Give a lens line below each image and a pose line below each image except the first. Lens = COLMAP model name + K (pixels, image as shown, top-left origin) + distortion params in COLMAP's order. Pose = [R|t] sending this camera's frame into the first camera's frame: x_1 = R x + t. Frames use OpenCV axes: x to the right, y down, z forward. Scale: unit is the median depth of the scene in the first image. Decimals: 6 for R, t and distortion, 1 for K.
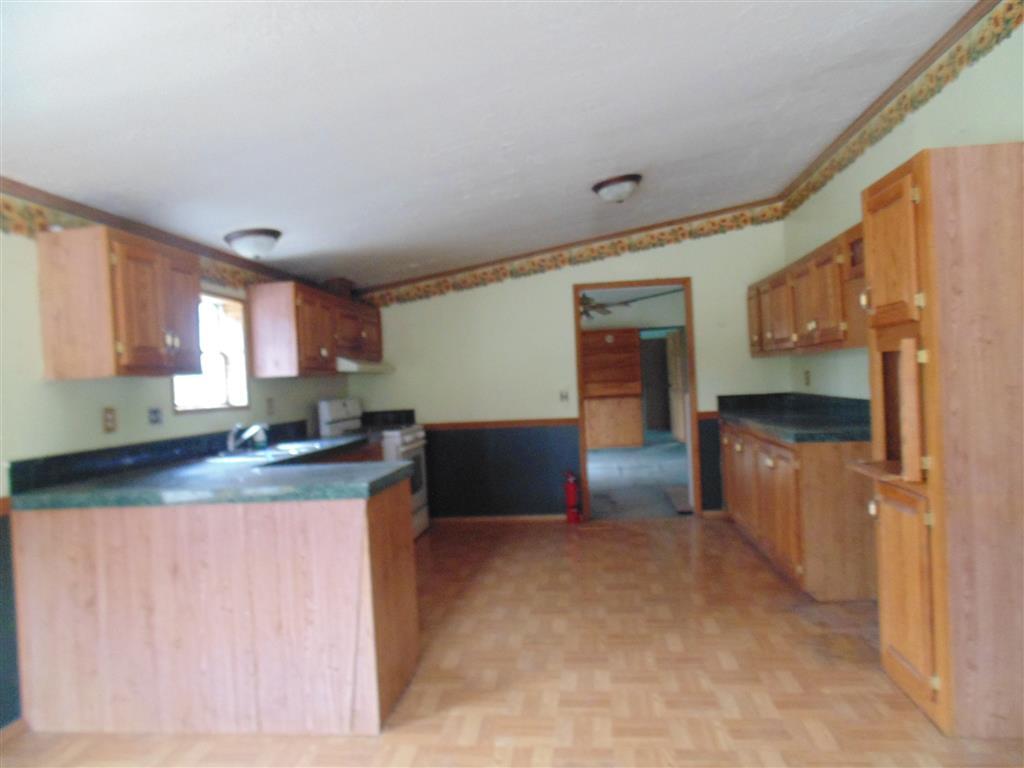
lens RADIAL K [[670.3, 0, 512.0], [0, 670.3, 384.0], [0, 0, 1]] dist [-0.003122, -0.000003]
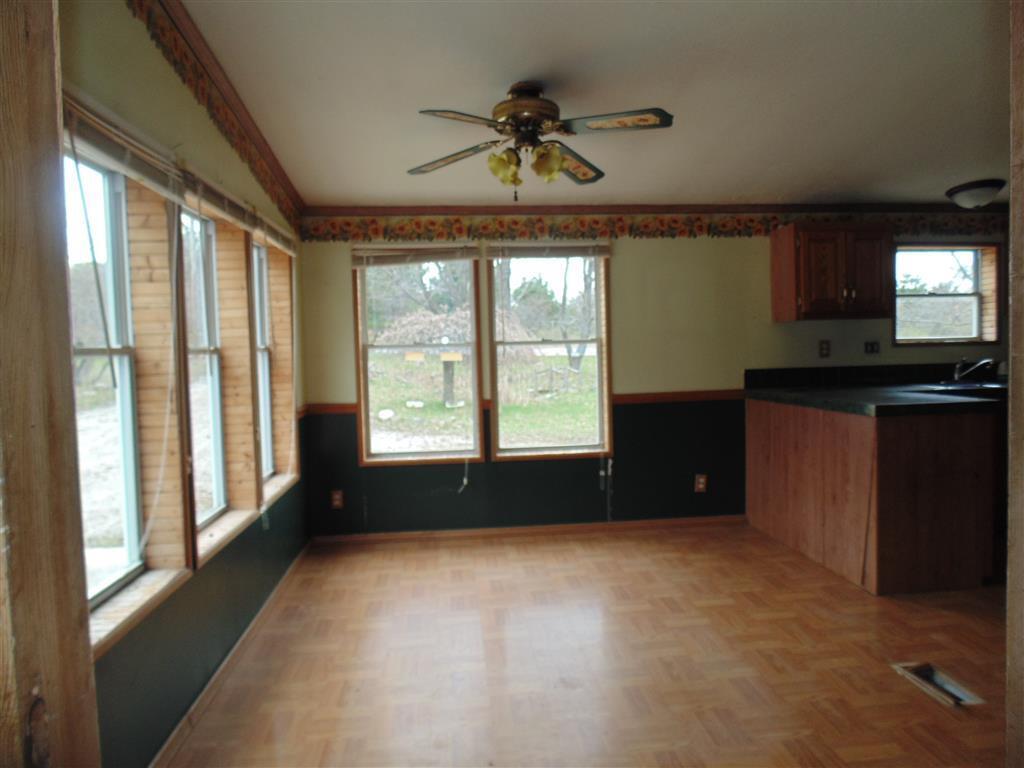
lens RADIAL K [[670.3, 0, 512.0], [0, 670.3, 384.0], [0, 0, 1]] dist [-0.003122, -0.000003]
pose [[0.203965, 0.092068, -0.974639, 0.790174], [0.018126, 0.995042, 0.097788, -0.028263], [0.978810, -0.037612, 0.201285, 0.043958]]
